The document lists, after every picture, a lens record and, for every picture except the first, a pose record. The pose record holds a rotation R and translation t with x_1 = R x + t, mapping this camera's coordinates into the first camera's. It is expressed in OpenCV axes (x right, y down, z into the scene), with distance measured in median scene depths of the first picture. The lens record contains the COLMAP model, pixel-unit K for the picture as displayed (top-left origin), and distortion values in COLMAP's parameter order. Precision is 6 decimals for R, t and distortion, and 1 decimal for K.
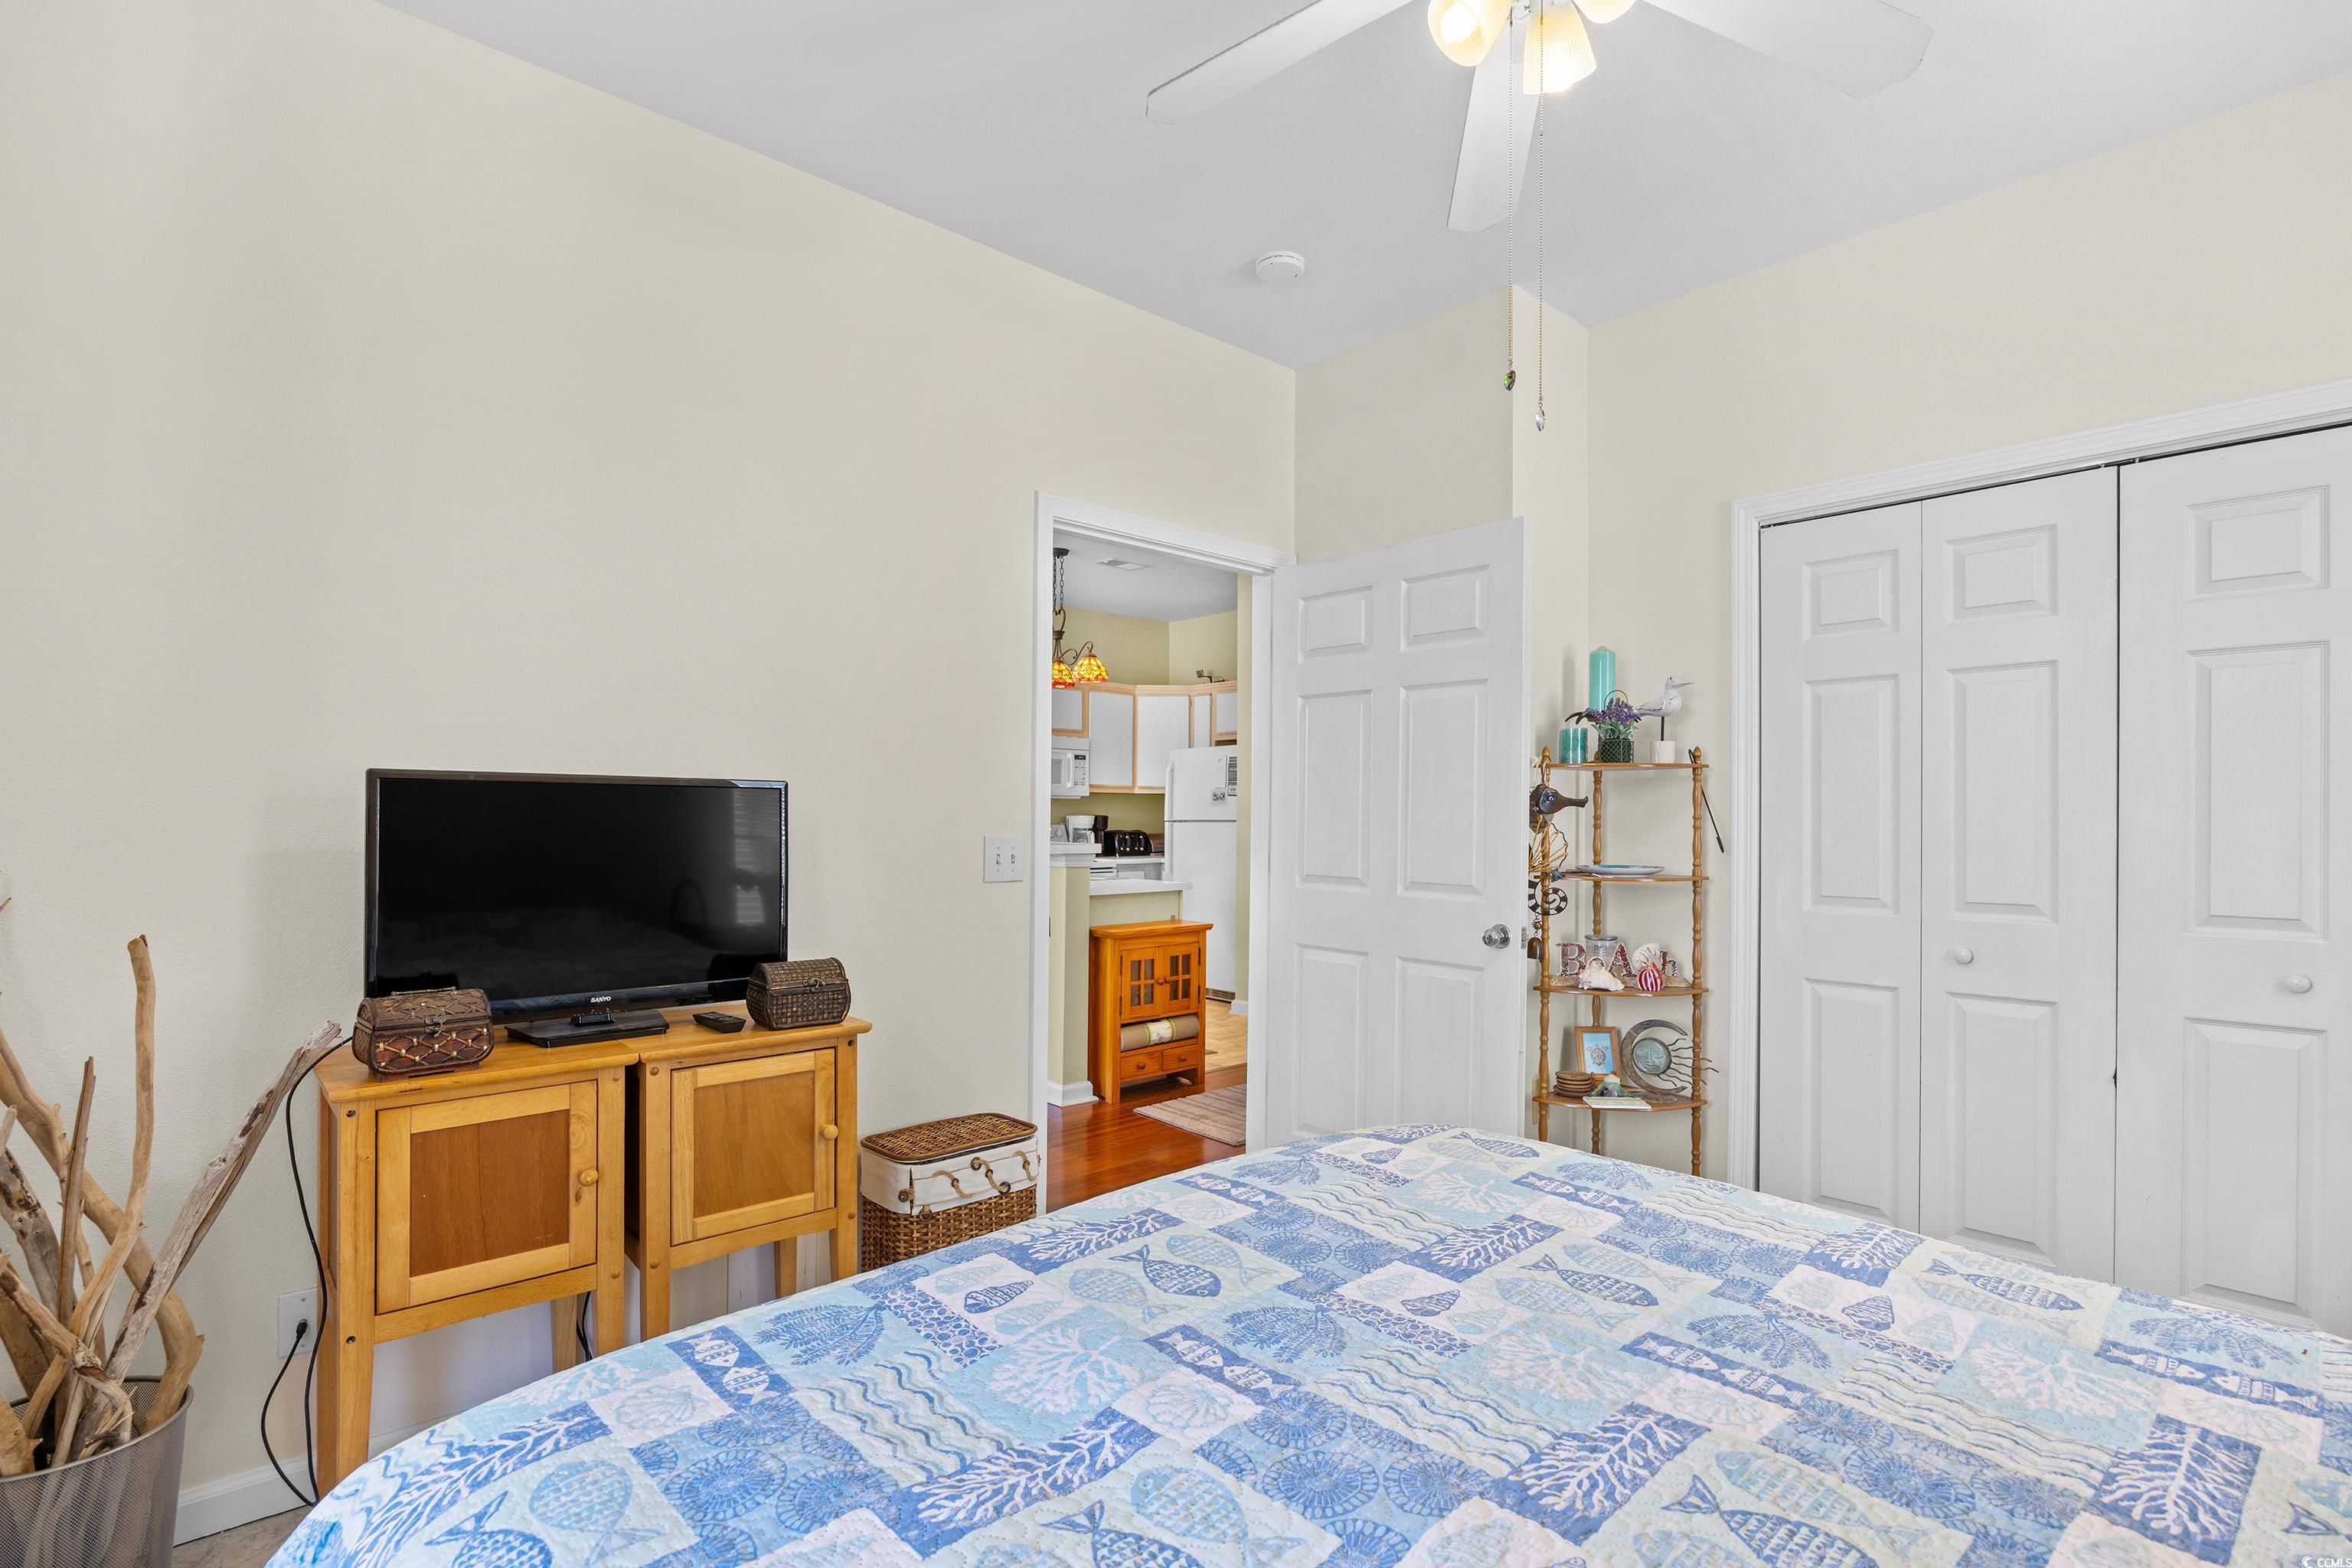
lens RADIAL K [[1111.1, 0, 1176.4], [0, 1111.1, 832.9], [0, 0, 1]] dist [-0.012951, 0.000362]
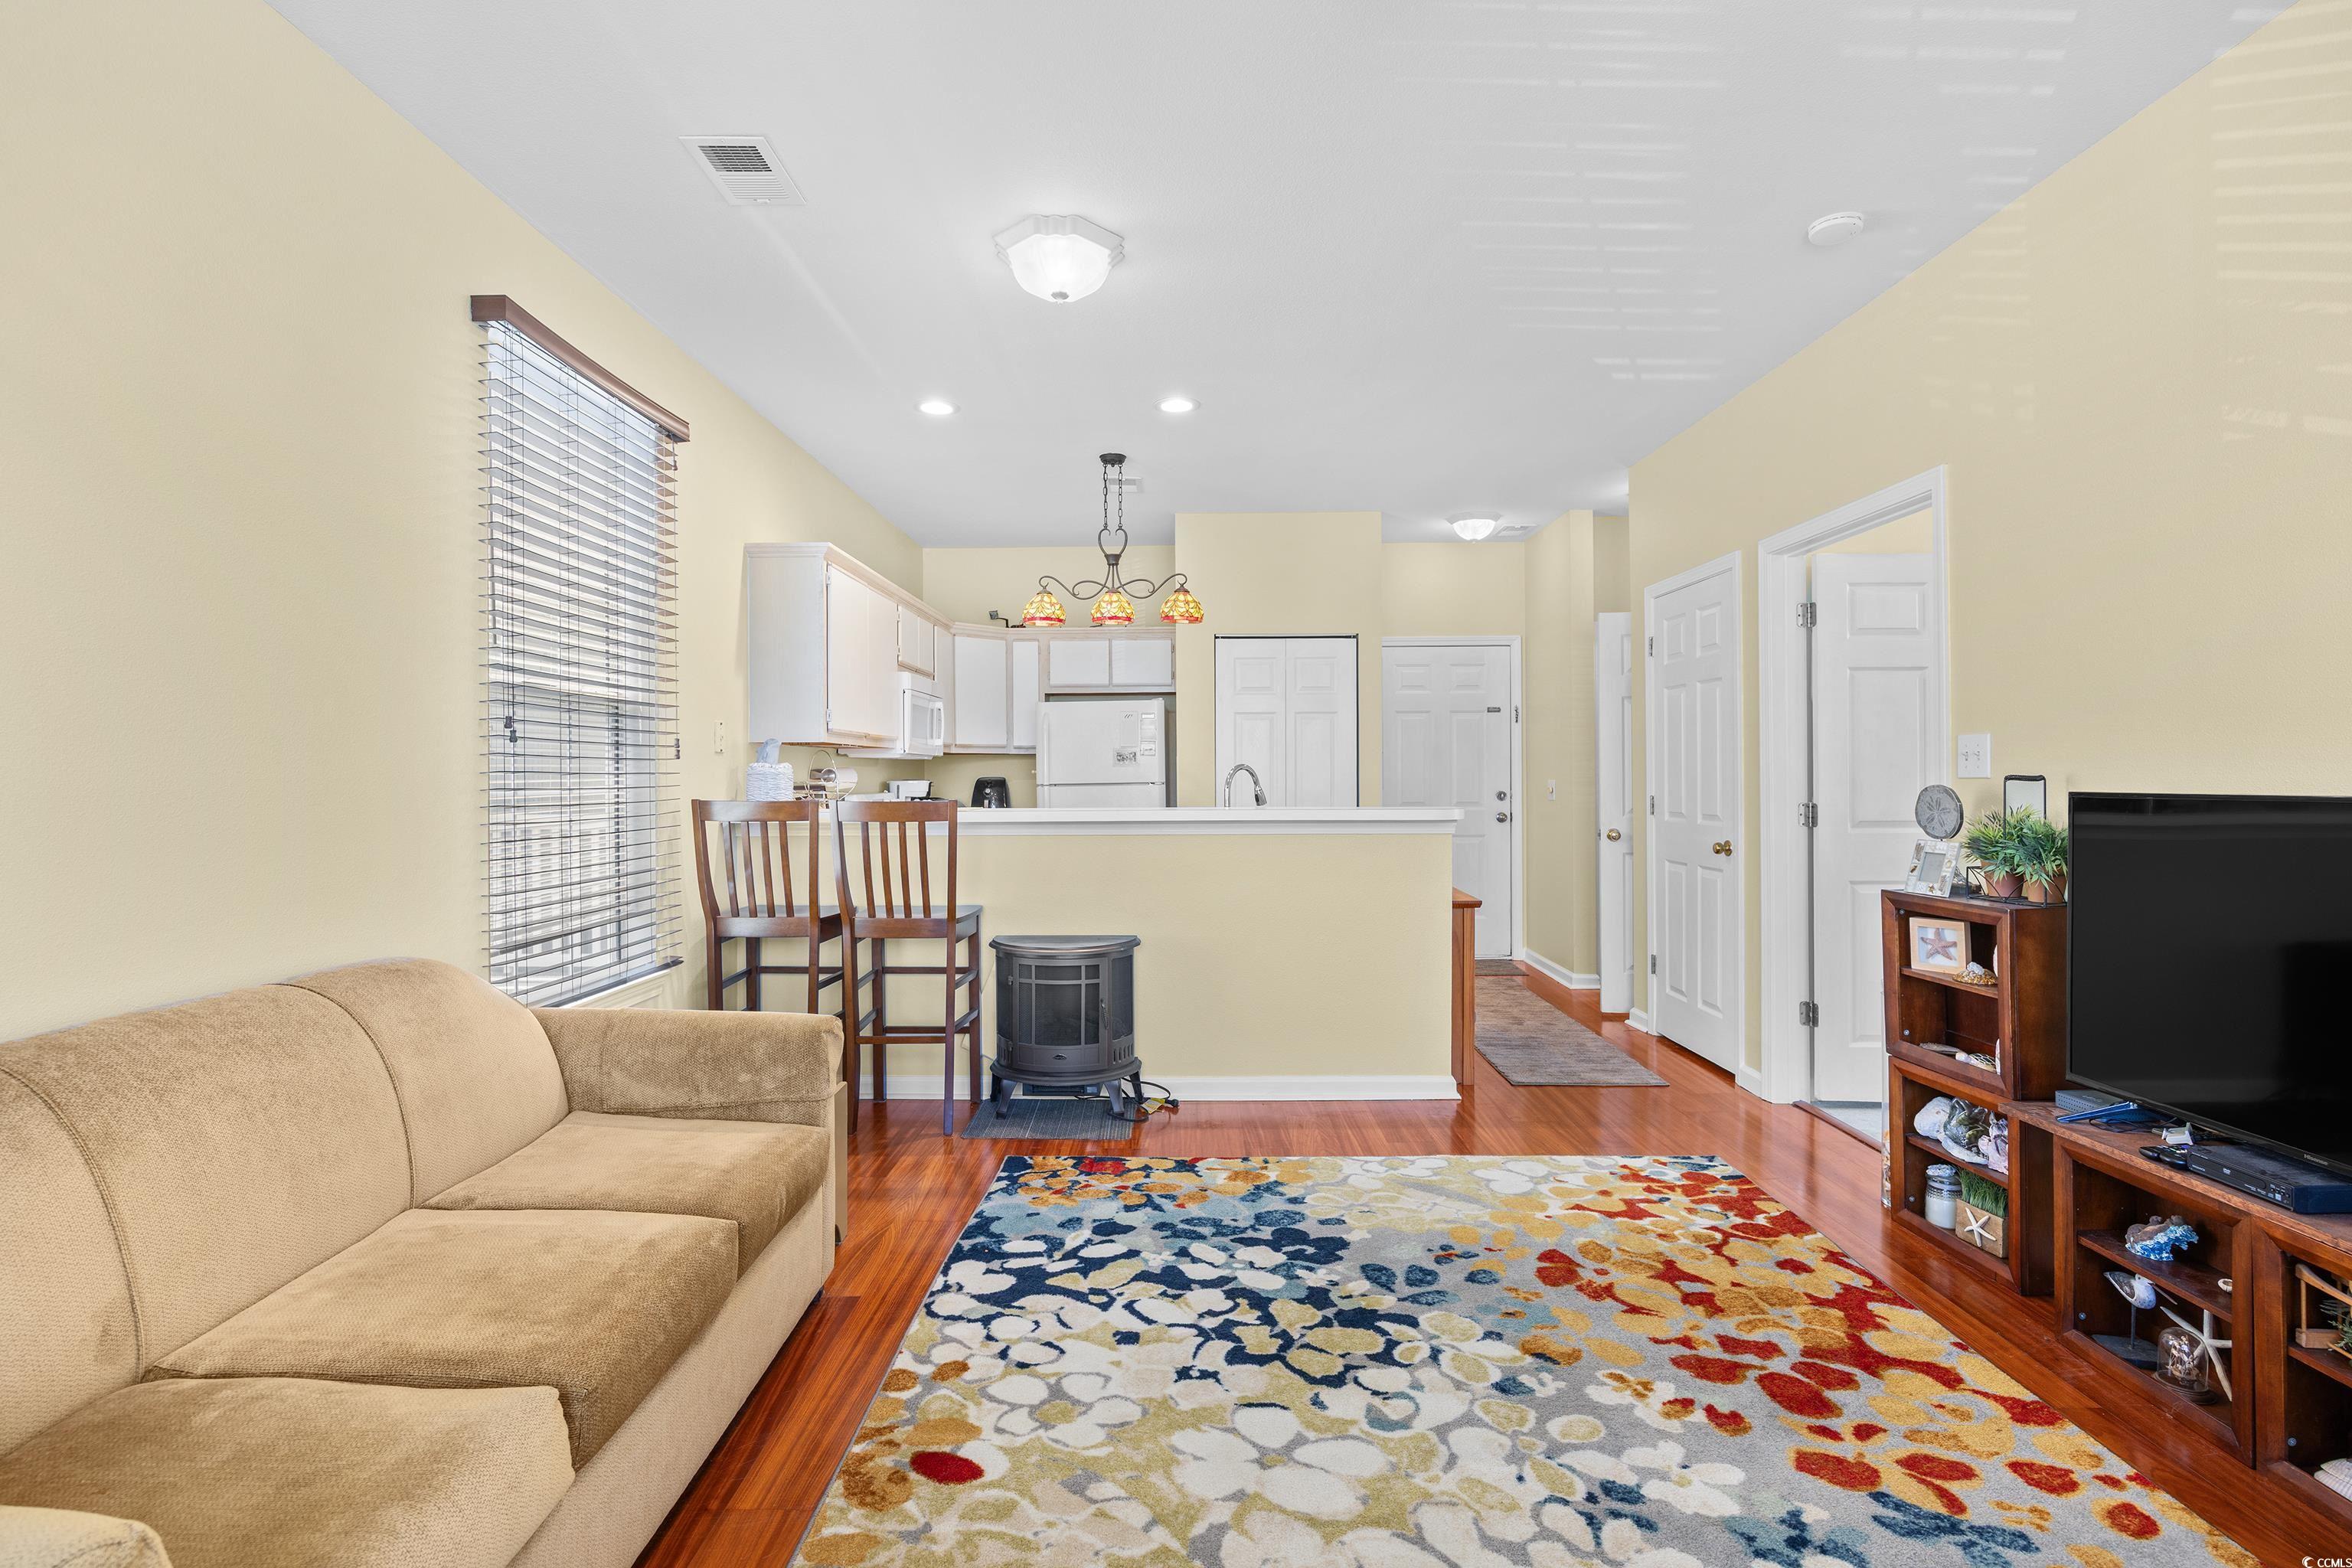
lens RADIAL K [[1108.5, 0, 1172.6], [0, 1108.5, 777.0], [0, 0, 1]] dist [-0.014204, 0.001085]
pose [[0.681850, -0.015183, 0.731335, -1.619102], [0.026684, 0.999635, -0.004125, -0.030359], [-0.731005, 0.022327, 0.682006, 0.977447]]
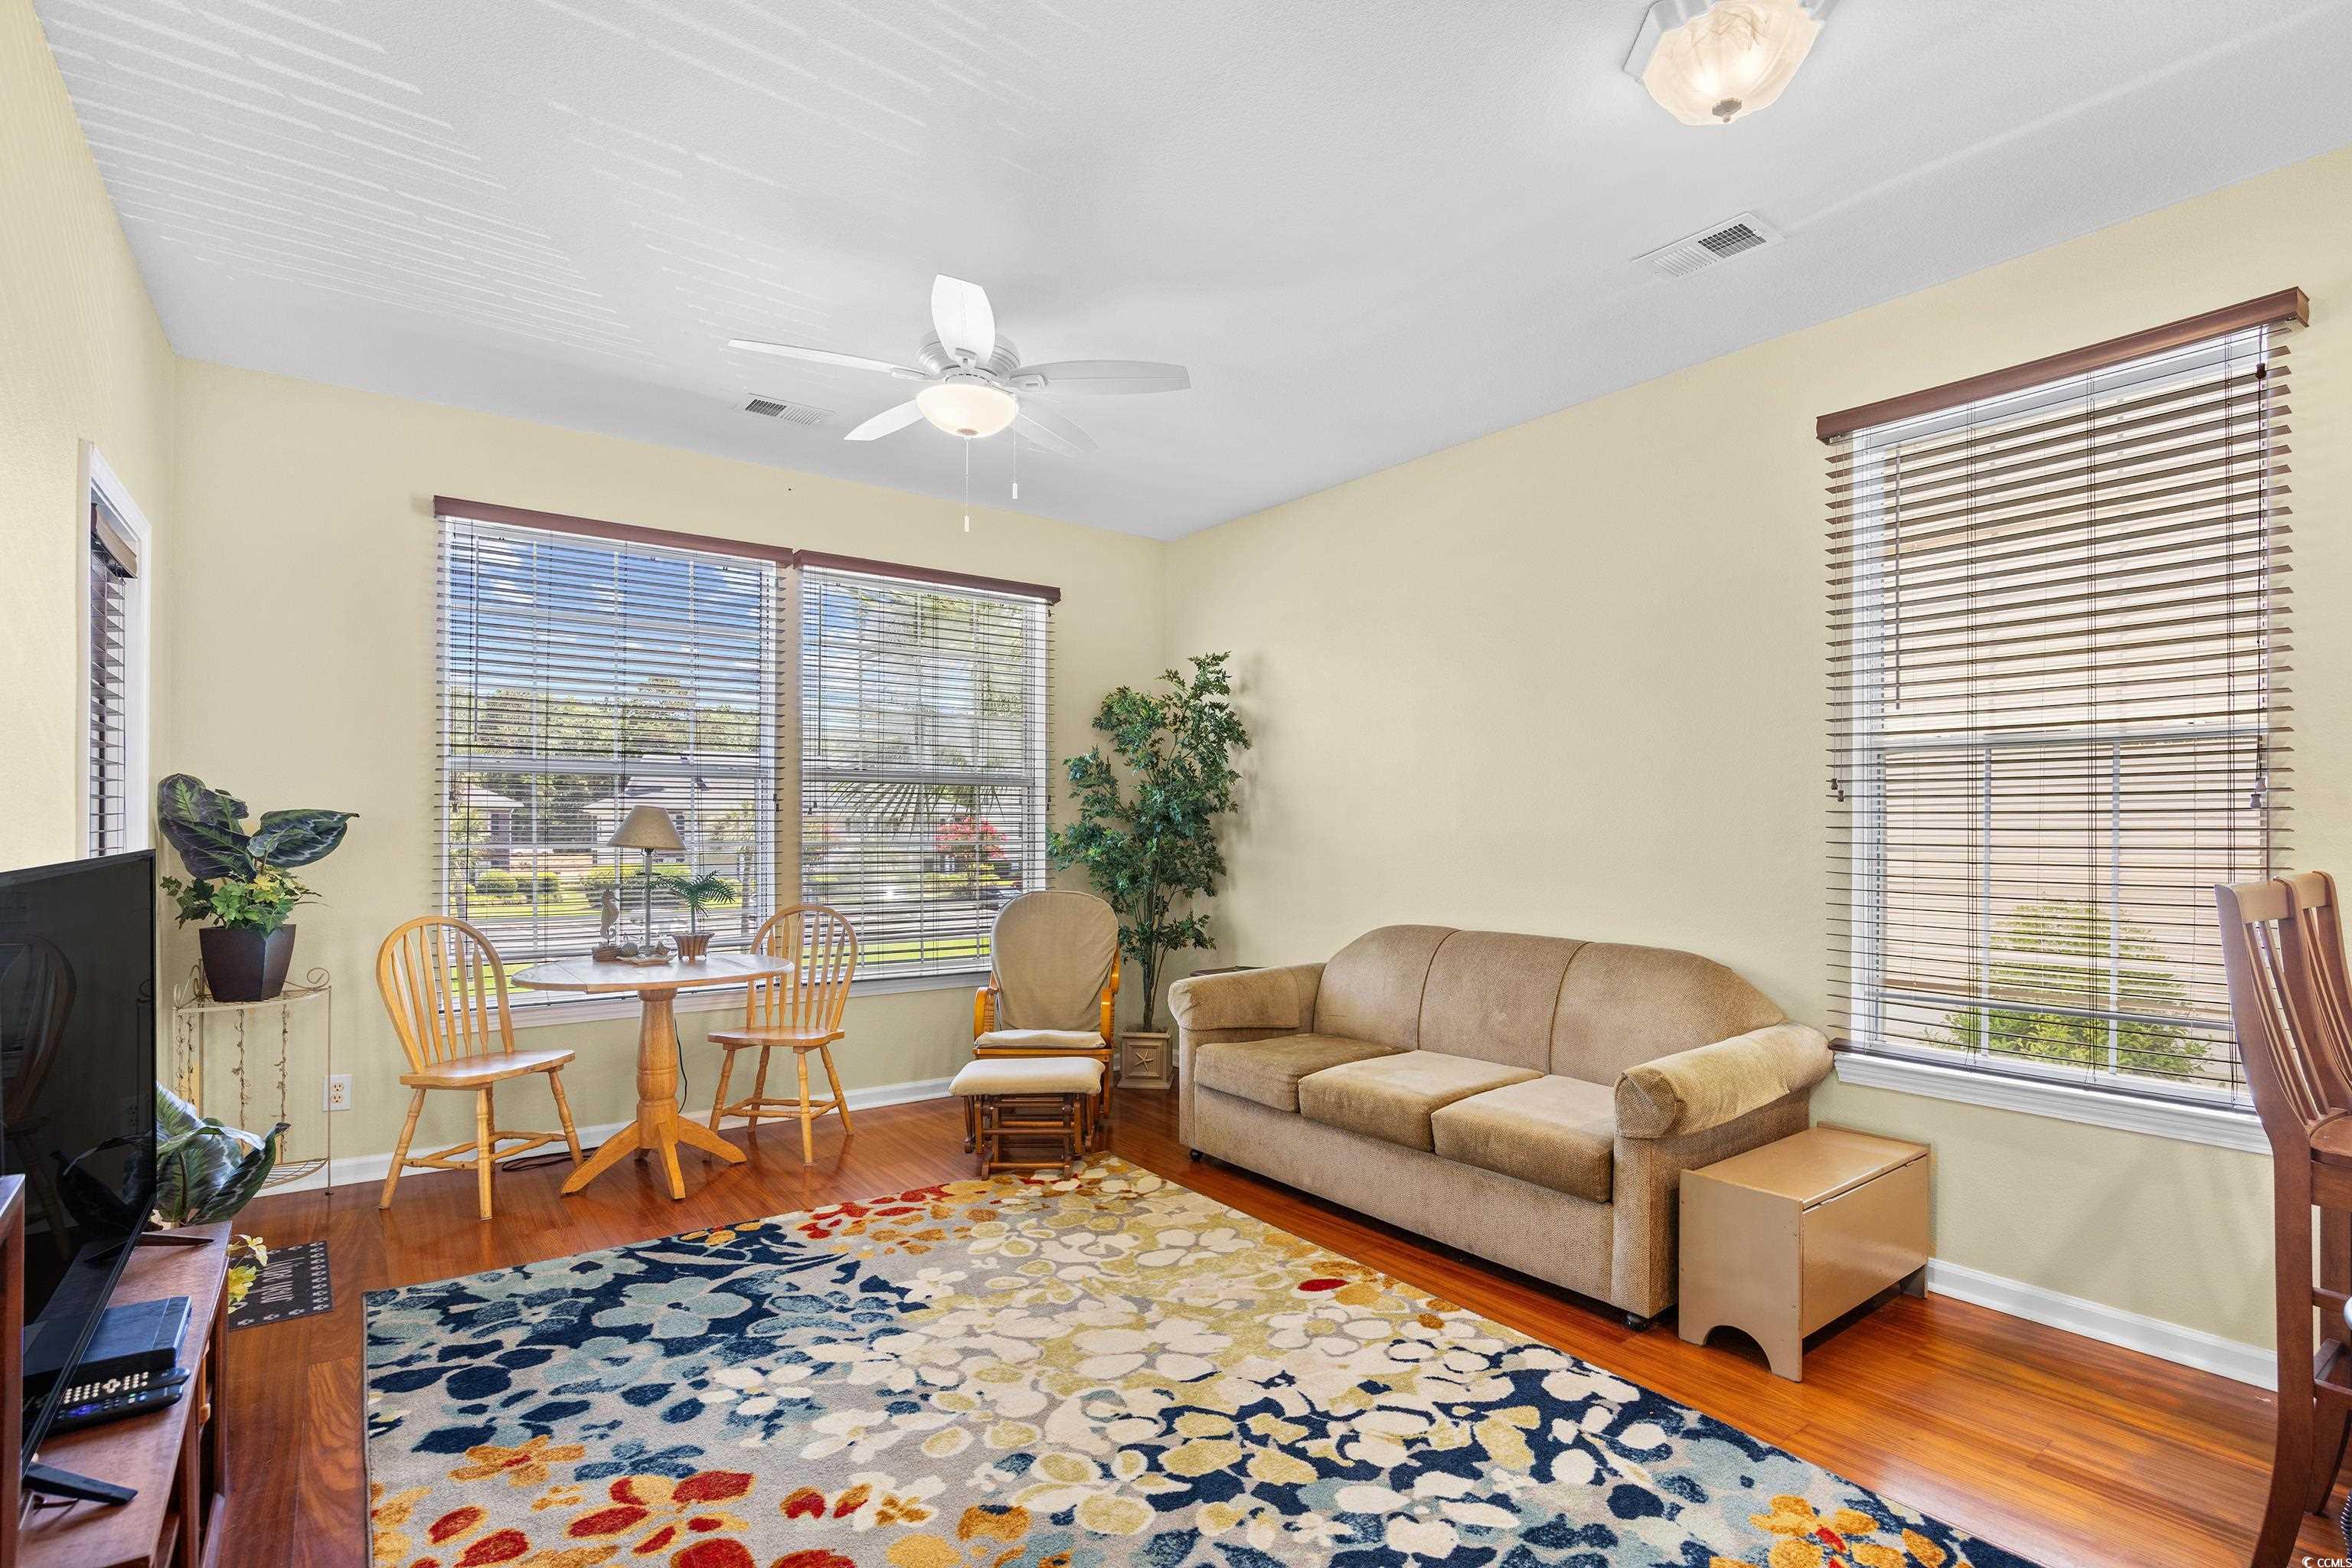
lens RADIAL K [[1111.1, 0, 1176.4], [0, 1111.1, 832.9], [0, 0, 1]] dist [-0.012951, 0.000362]
pose [[-0.092578, -0.006279, -0.995686, -0.034842], [-0.026392, 0.999644, -0.003850, -0.027659], [0.995356, 0.025922, -0.092711, 1.551175]]
